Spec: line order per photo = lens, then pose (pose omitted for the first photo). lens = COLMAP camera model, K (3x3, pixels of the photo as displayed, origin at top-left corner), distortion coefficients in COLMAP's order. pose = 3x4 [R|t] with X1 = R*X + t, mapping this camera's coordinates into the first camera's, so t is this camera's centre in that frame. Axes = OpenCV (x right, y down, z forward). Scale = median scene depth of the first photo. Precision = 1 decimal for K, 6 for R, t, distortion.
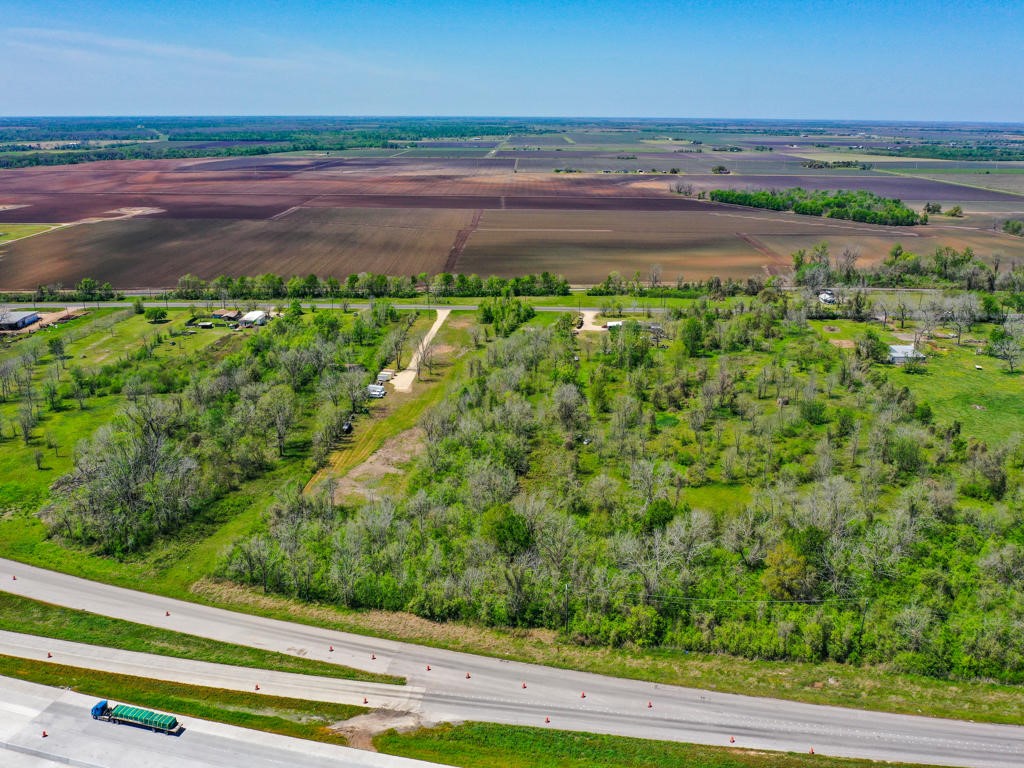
lens RADIAL K [[804.4, 0, 510.4], [0, 804.4, 383.8], [0, 0, 1]] dist [-0.017307, -0.001594]
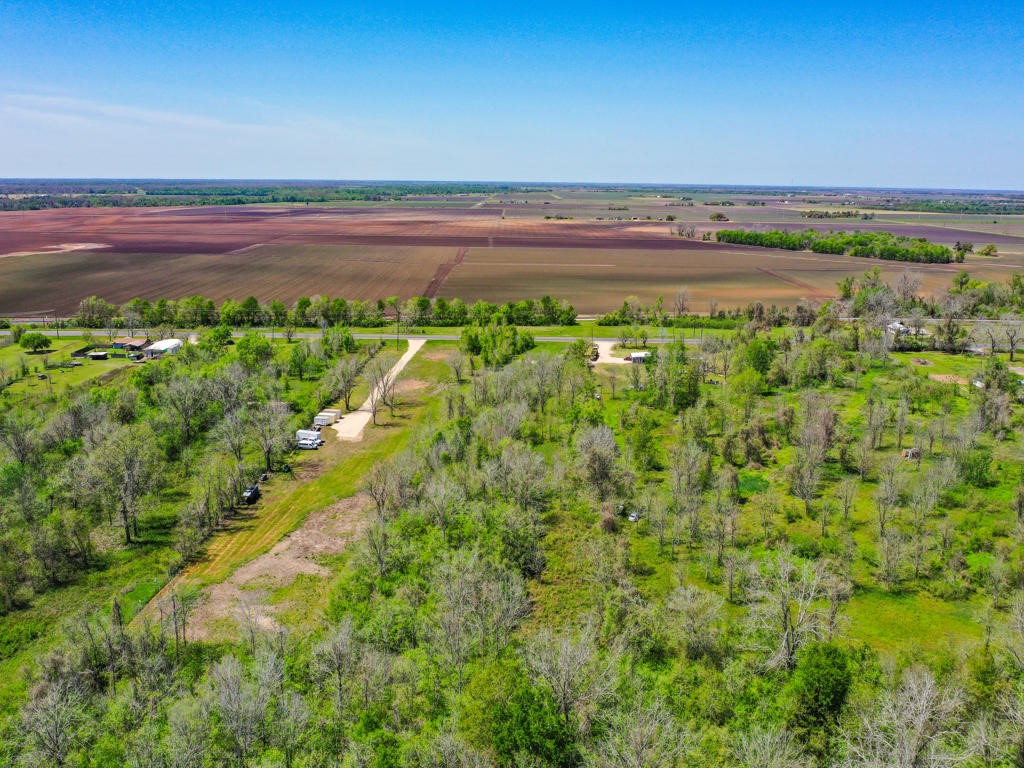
lens RADIAL K [[804.4, 0, 513.7], [0, 804.4, 383.9], [0, 0, 1]] dist [-0.017307, -0.001594]
pose [[0.999746, 0.001337, 0.022514, -0.007399], [0.000410, 0.997001, -0.077388, 0.010954], [-0.022550, 0.077378, 0.996747, 0.235374]]
